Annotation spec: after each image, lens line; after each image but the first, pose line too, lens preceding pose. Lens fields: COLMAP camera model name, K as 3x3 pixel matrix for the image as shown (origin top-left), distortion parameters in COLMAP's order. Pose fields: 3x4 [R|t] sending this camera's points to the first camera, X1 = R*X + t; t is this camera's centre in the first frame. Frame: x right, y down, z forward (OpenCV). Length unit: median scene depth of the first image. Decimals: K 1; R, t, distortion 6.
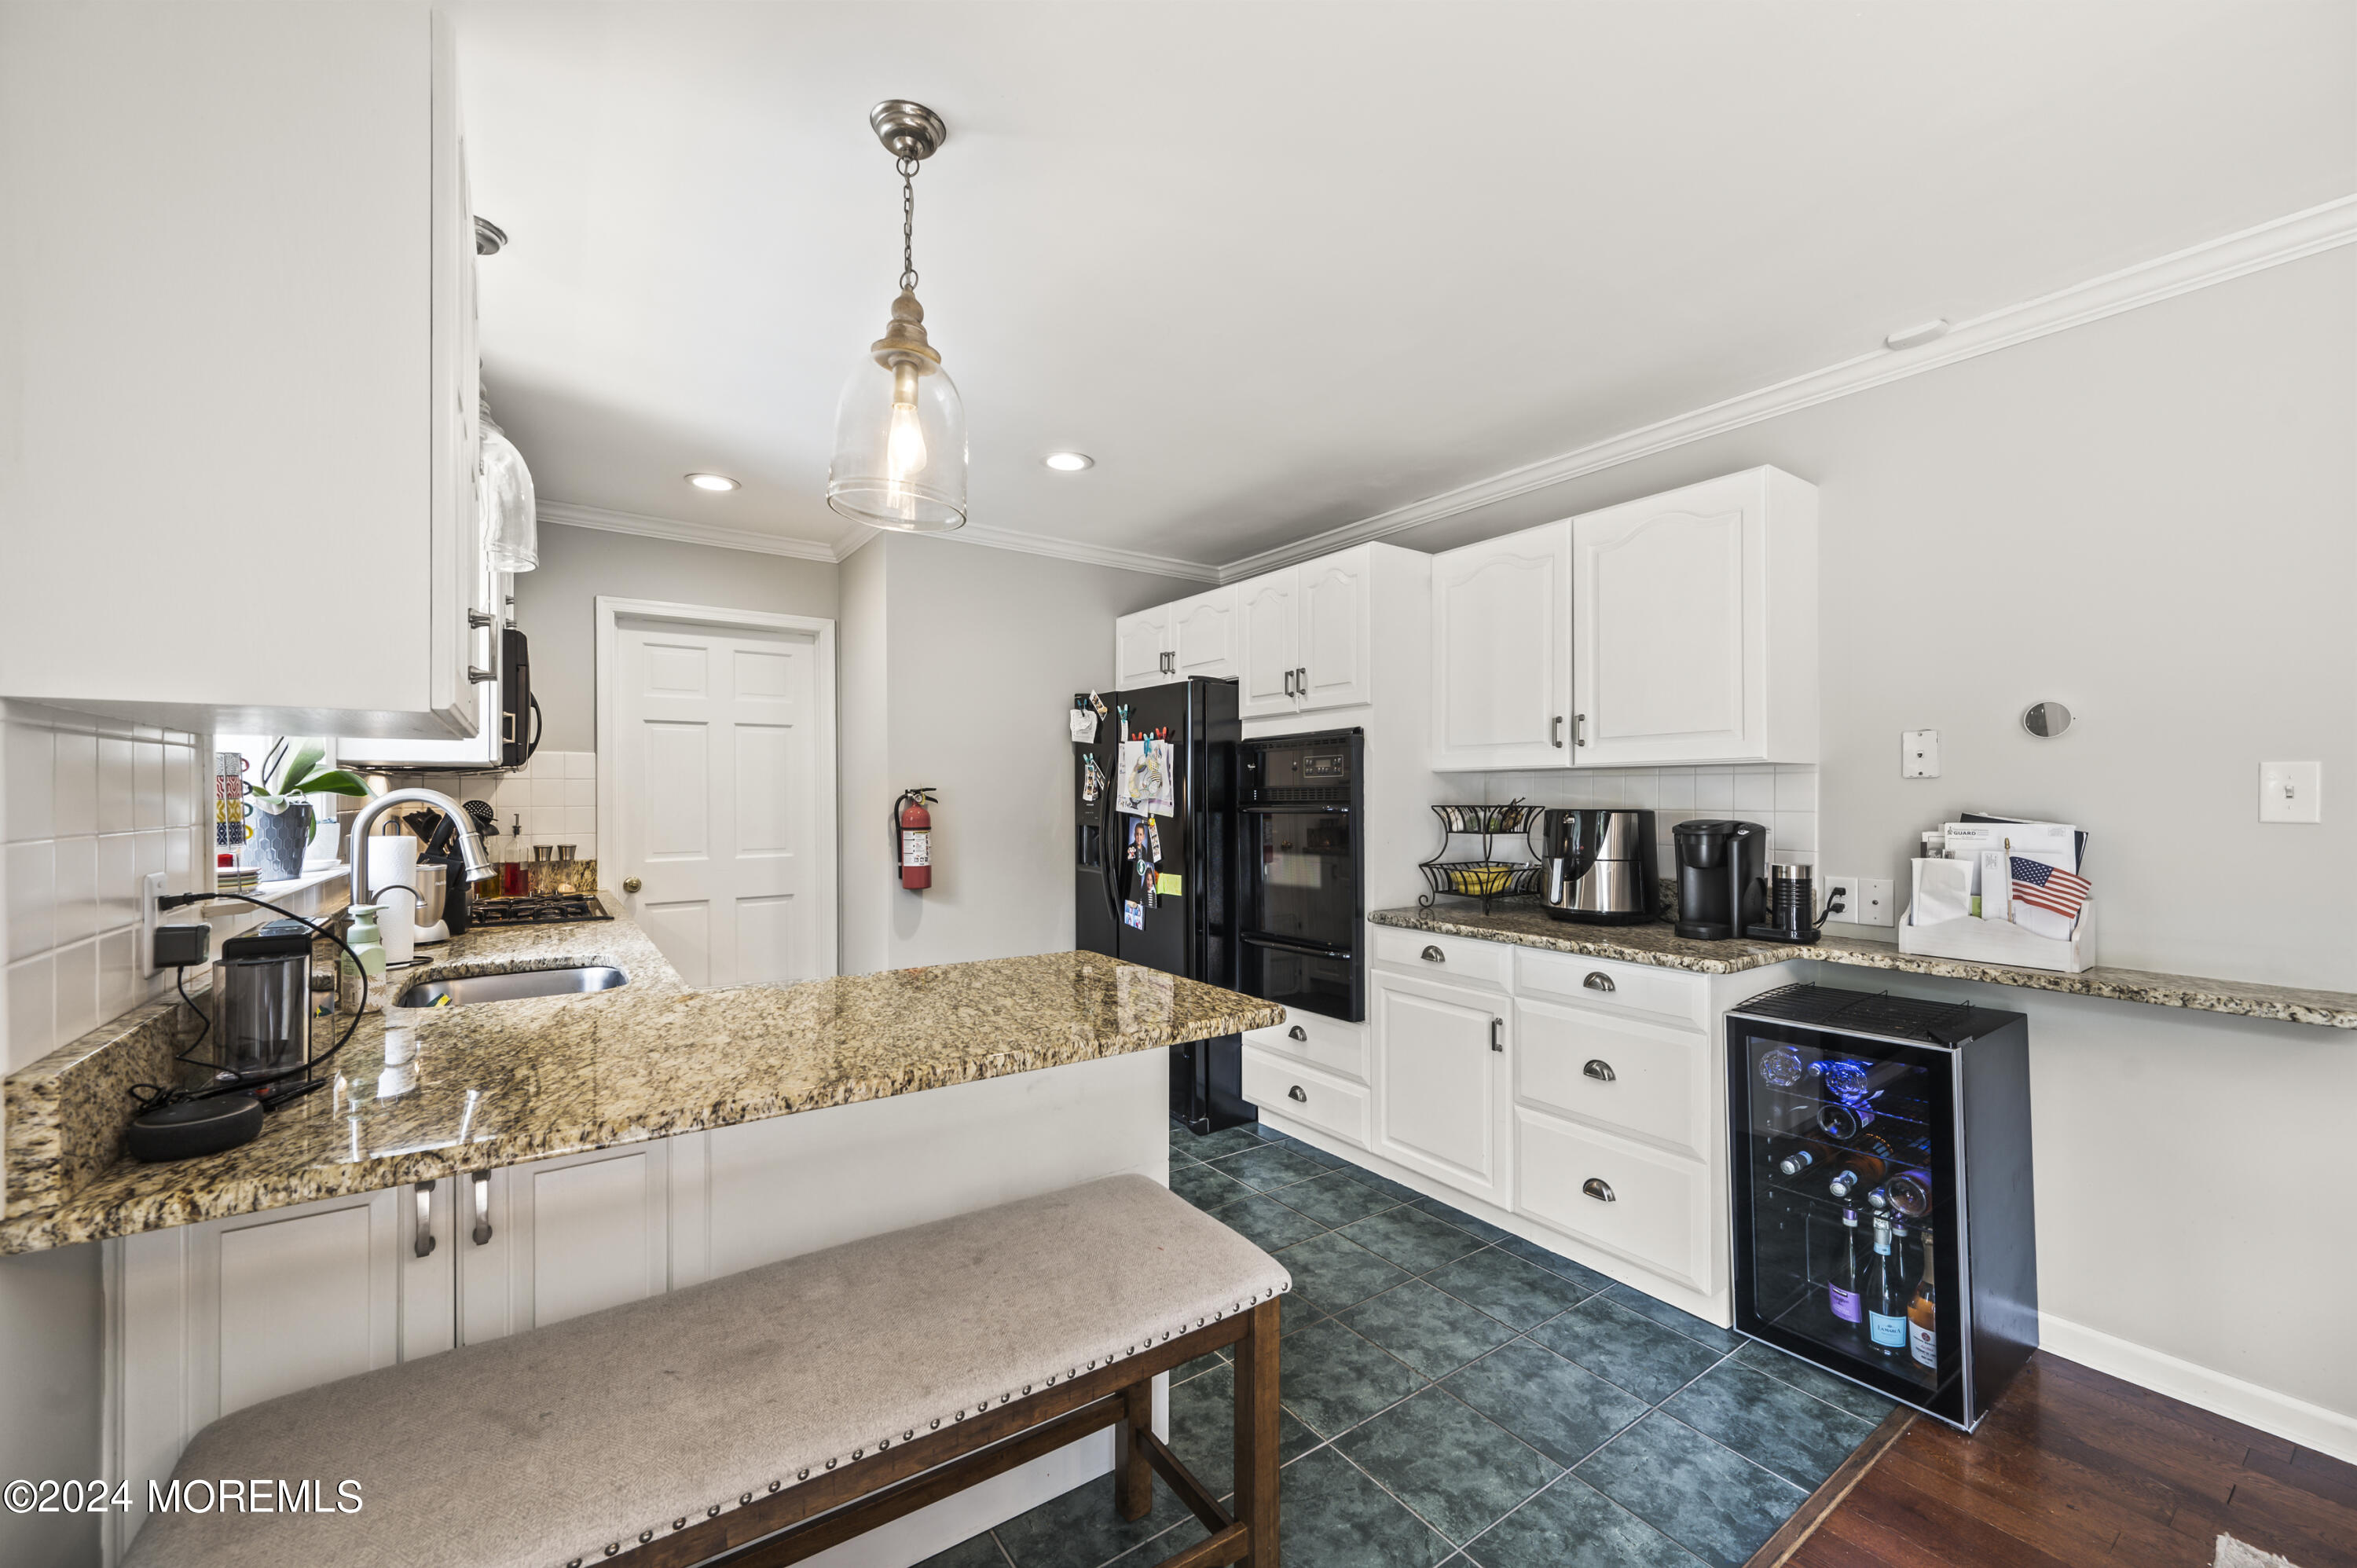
lens RADIAL K [[922.6, 0, 1180.2], [0, 922.6, 793.3], [0, 0, 1]] dist [-0.007364, -0.000012]
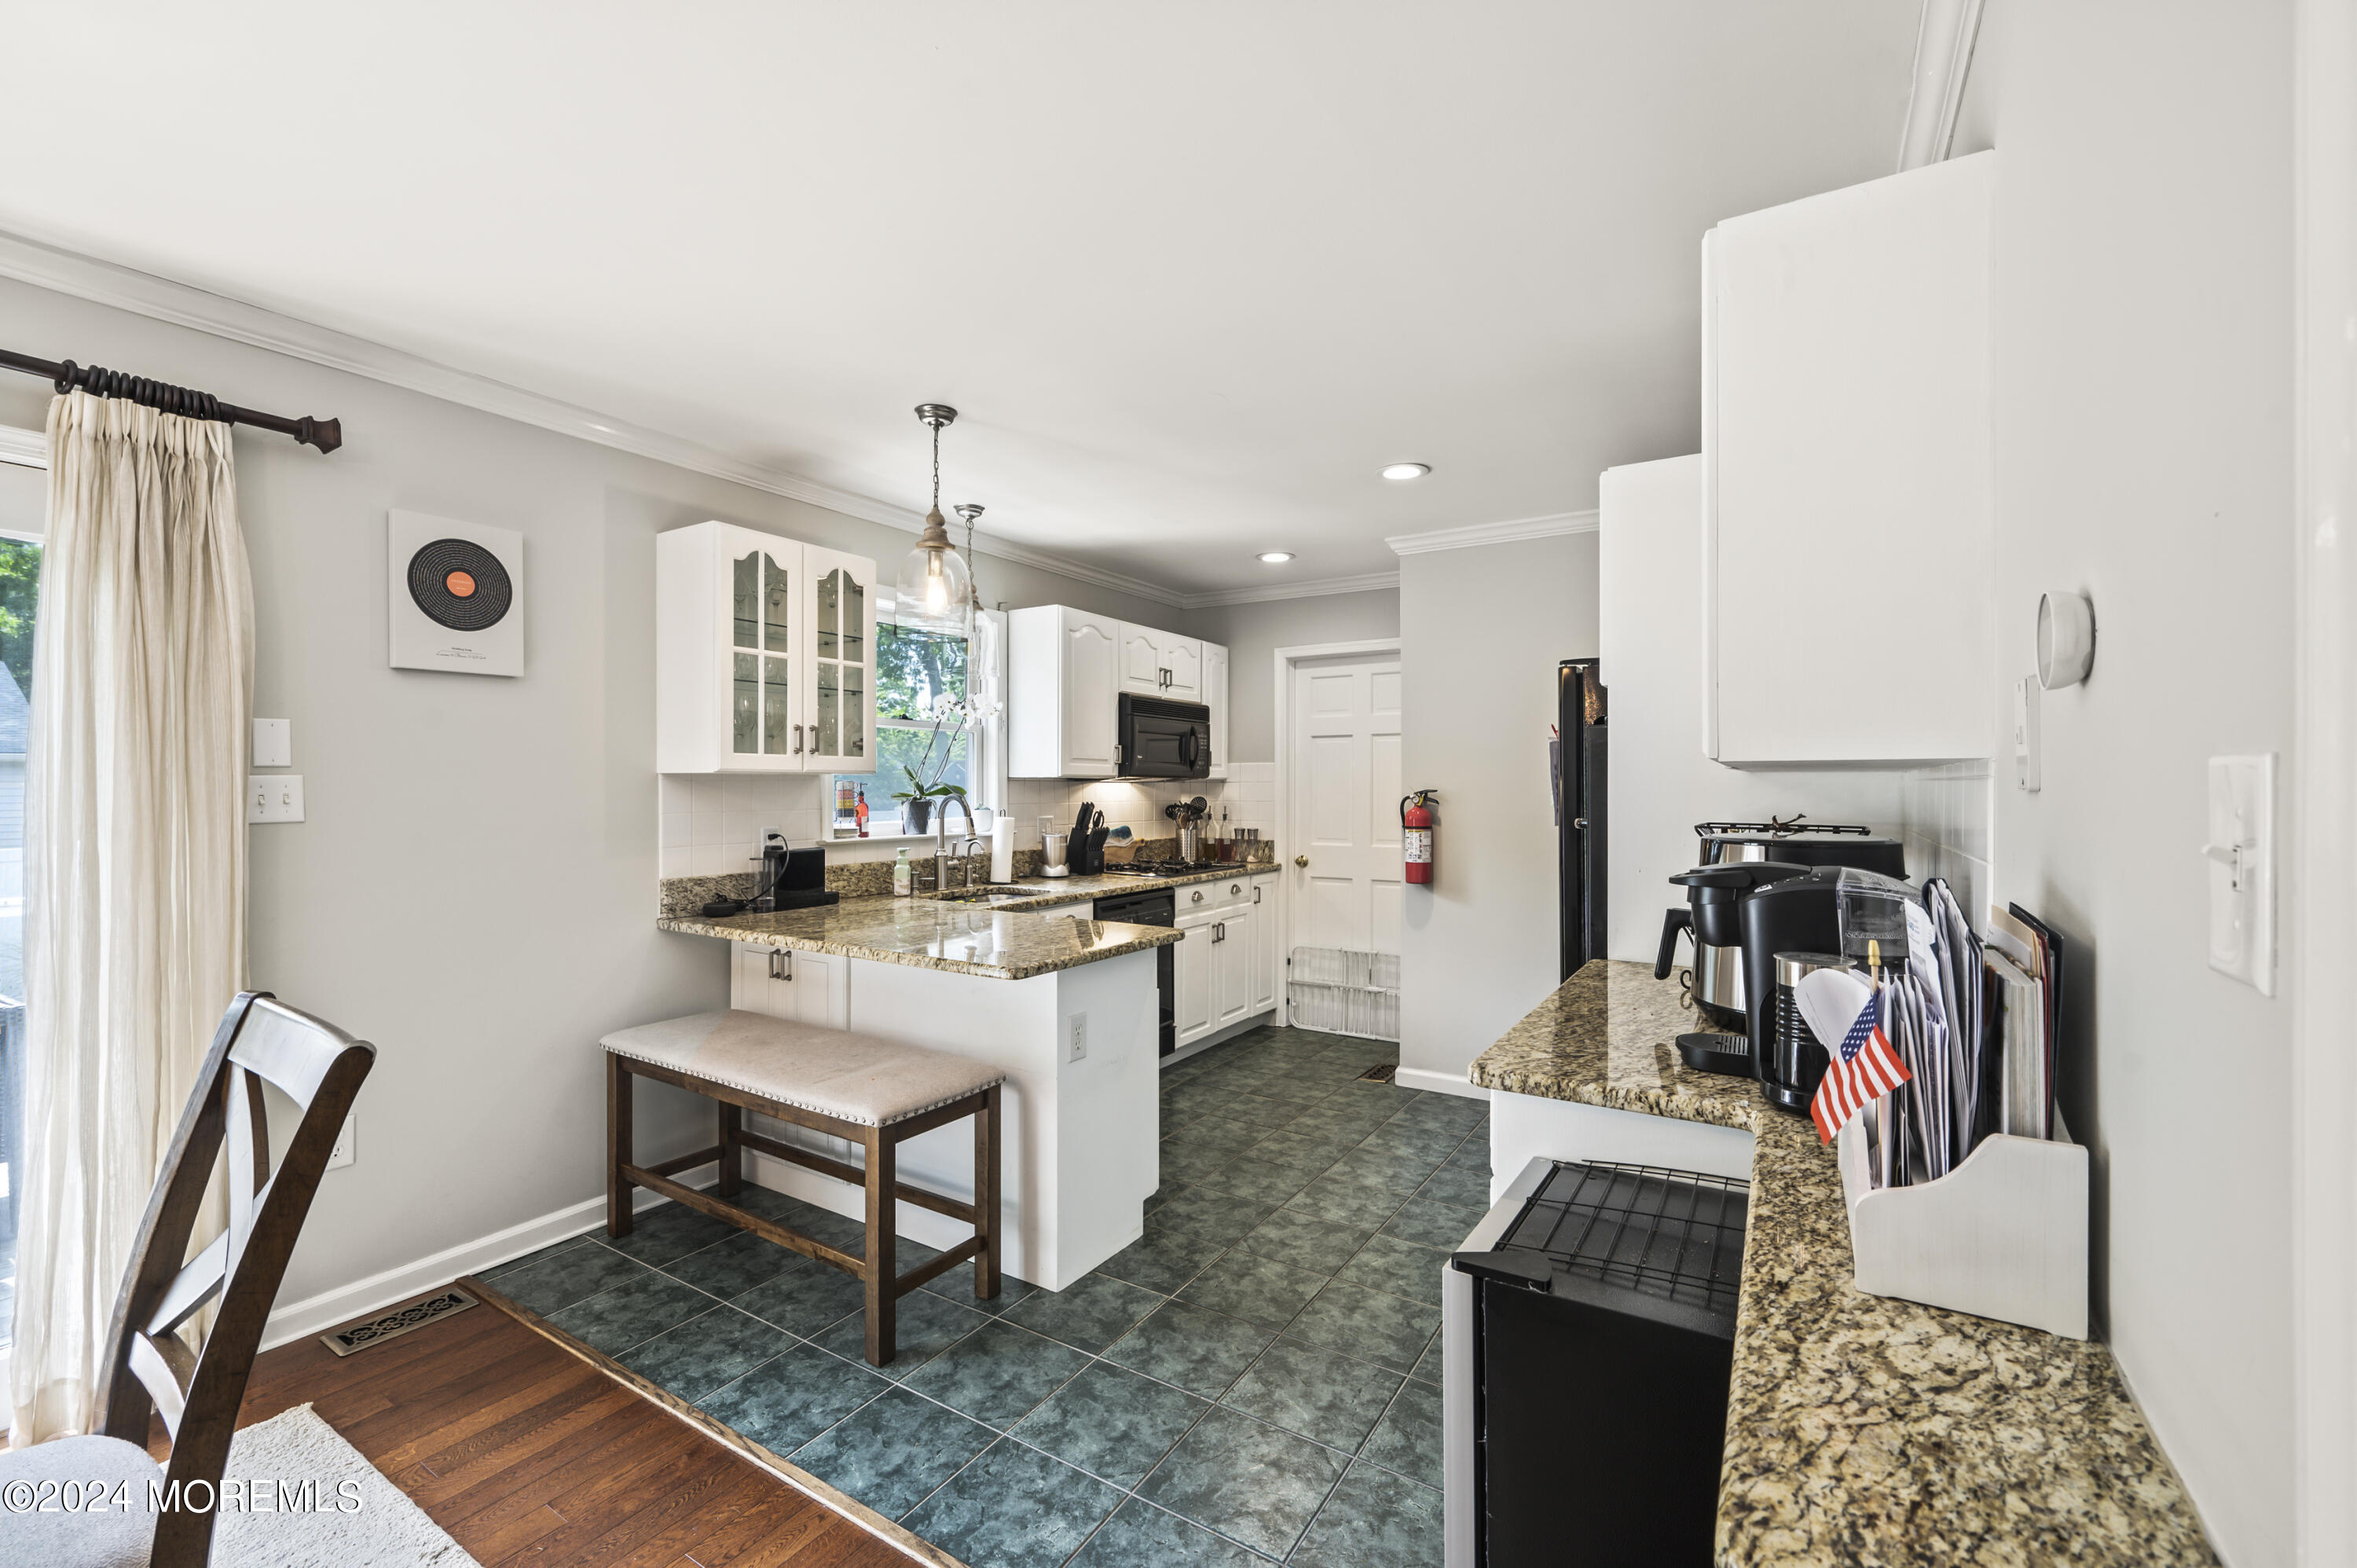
lens RADIAL K [[982.7, 0, 1178.5], [0, 982.7, 784.0], [0, 0, 1]] dist [-0.012738, -0.000029]
pose [[0.386343, 0.001310, -0.922354, 0.705713], [-0.001550, 0.999999, 0.000771, -0.014021], [0.922354, 0.001132, 0.386345, 0.319478]]
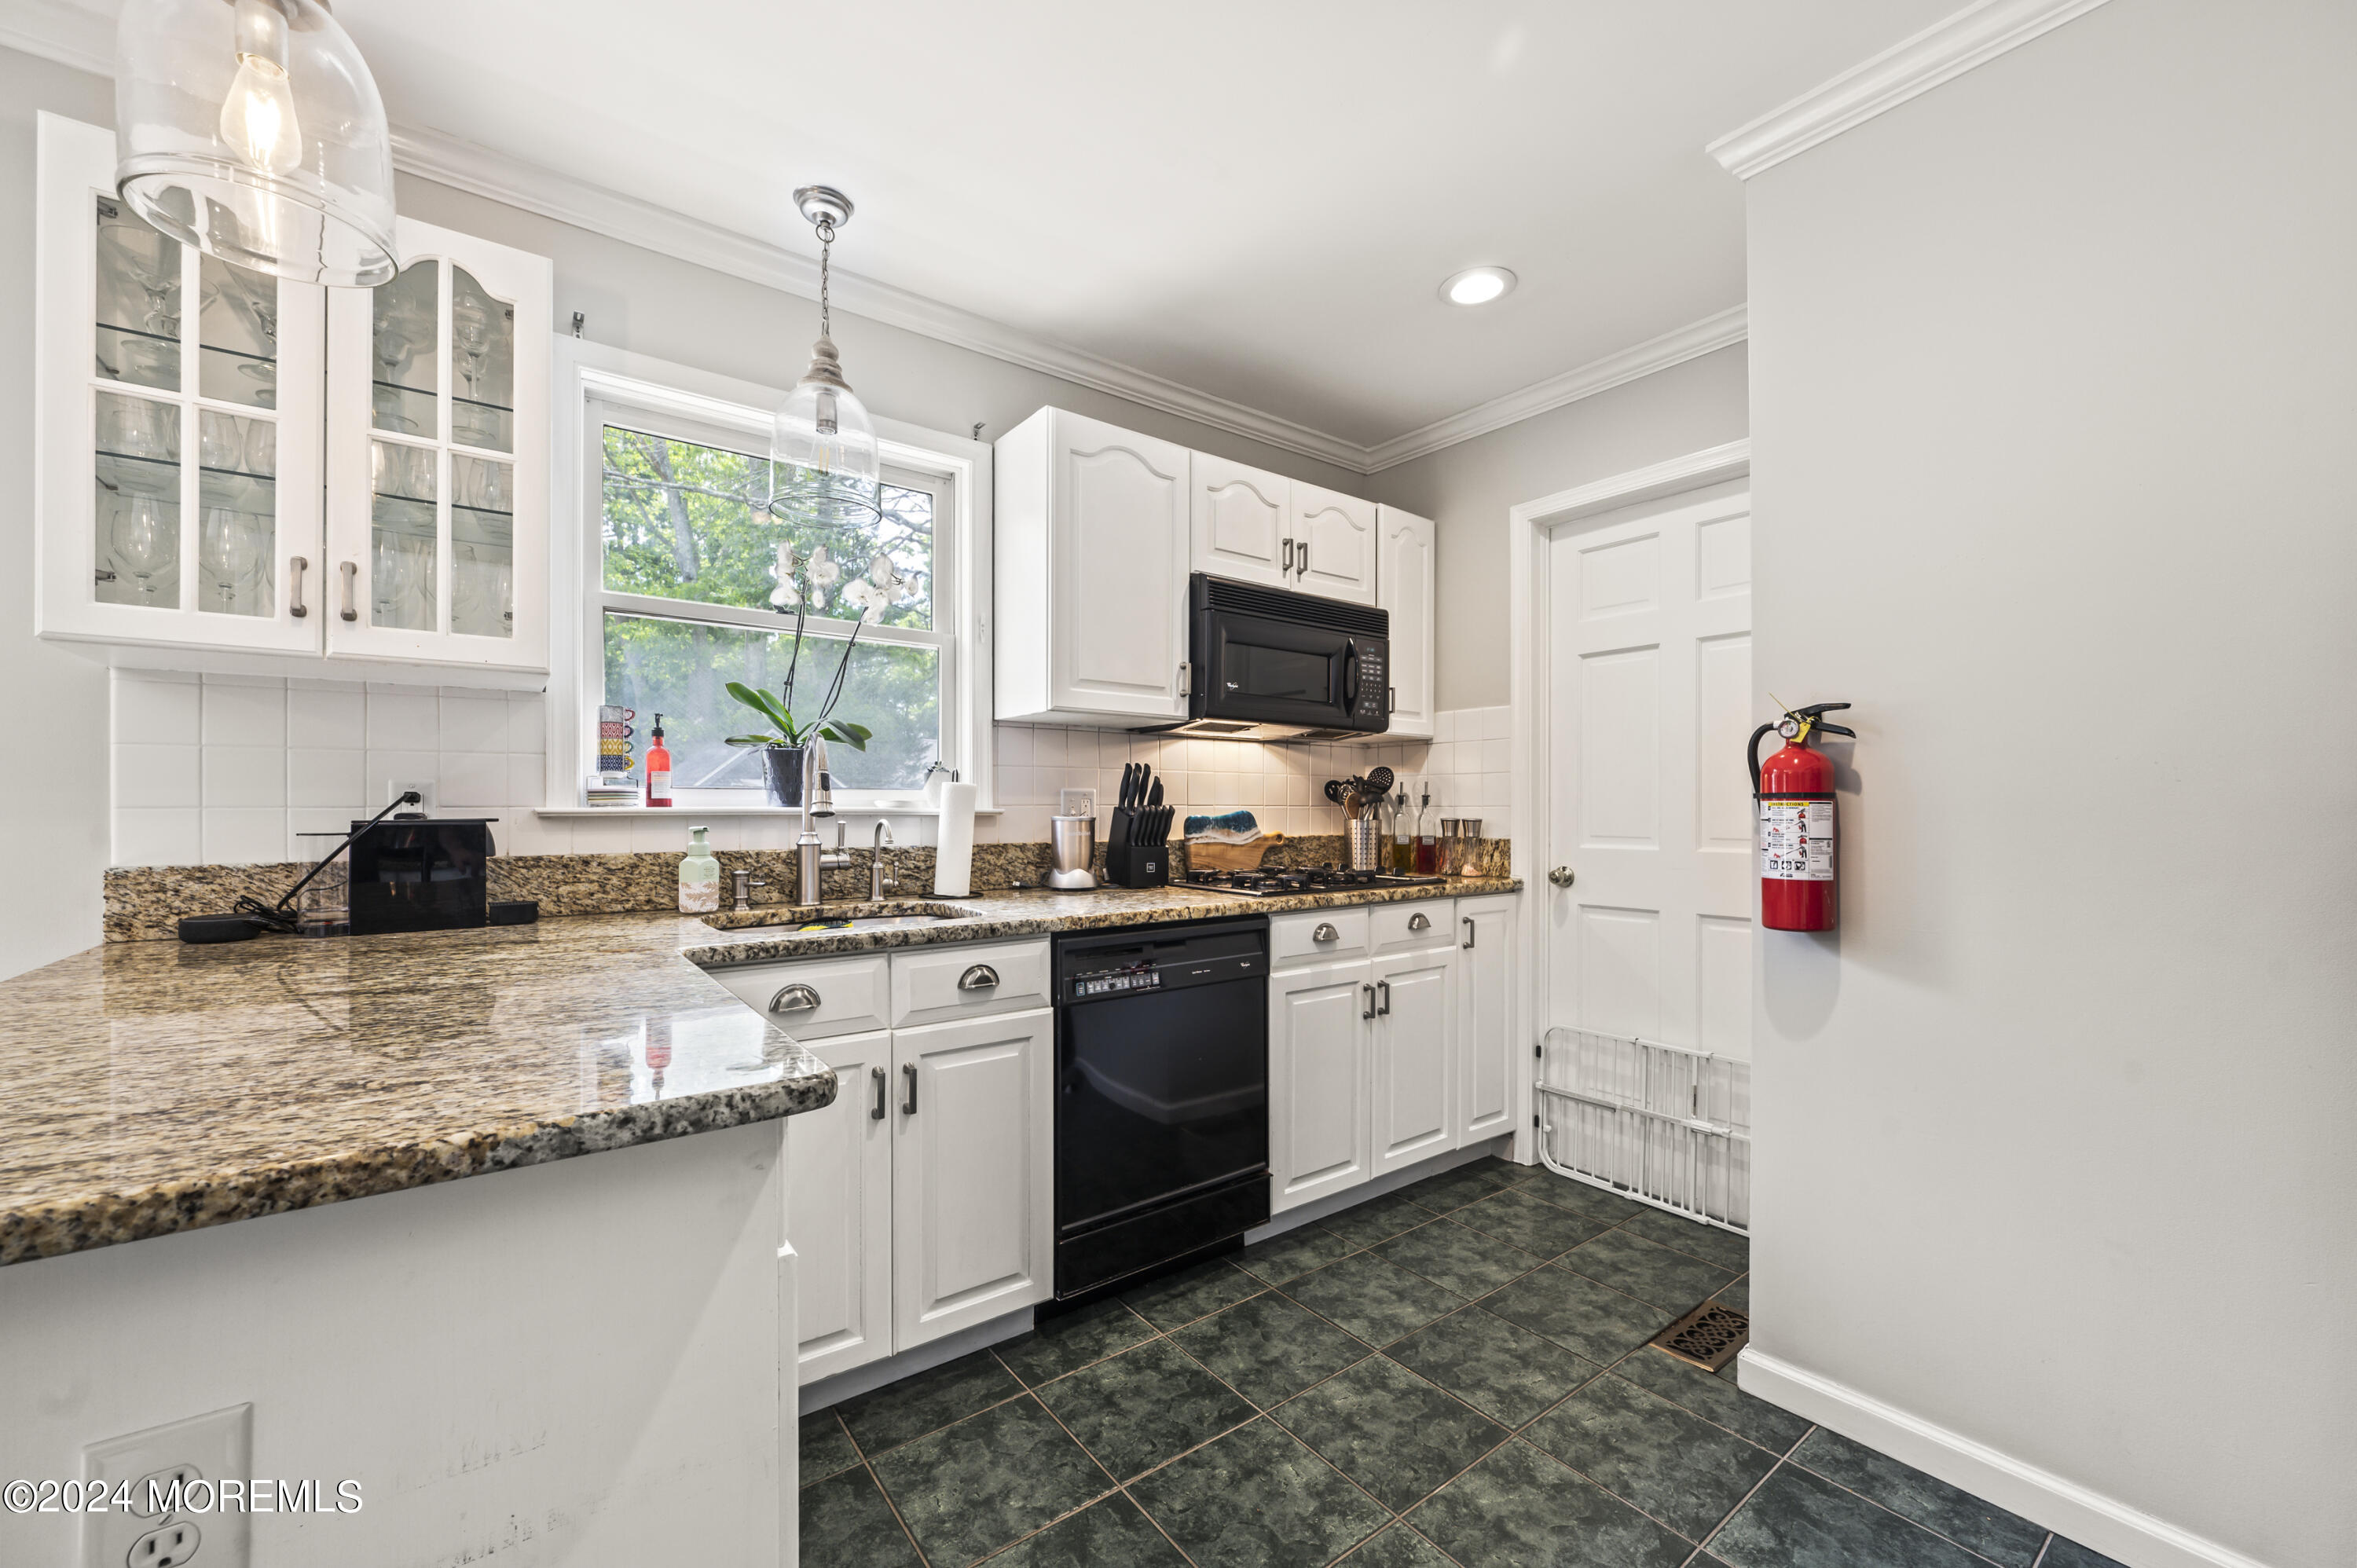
lens RADIAL K [[931.2, 0, 1182.1], [0, 931.2, 806.5], [0, 0, 1]] dist [0.000126, -0.000056]
pose [[0.039033, 0.000361, -0.999238, 0.166286], [0.001067, 0.999999, 0.000402, 0.045731], [0.999237, -0.001082, 0.039032, 0.728356]]
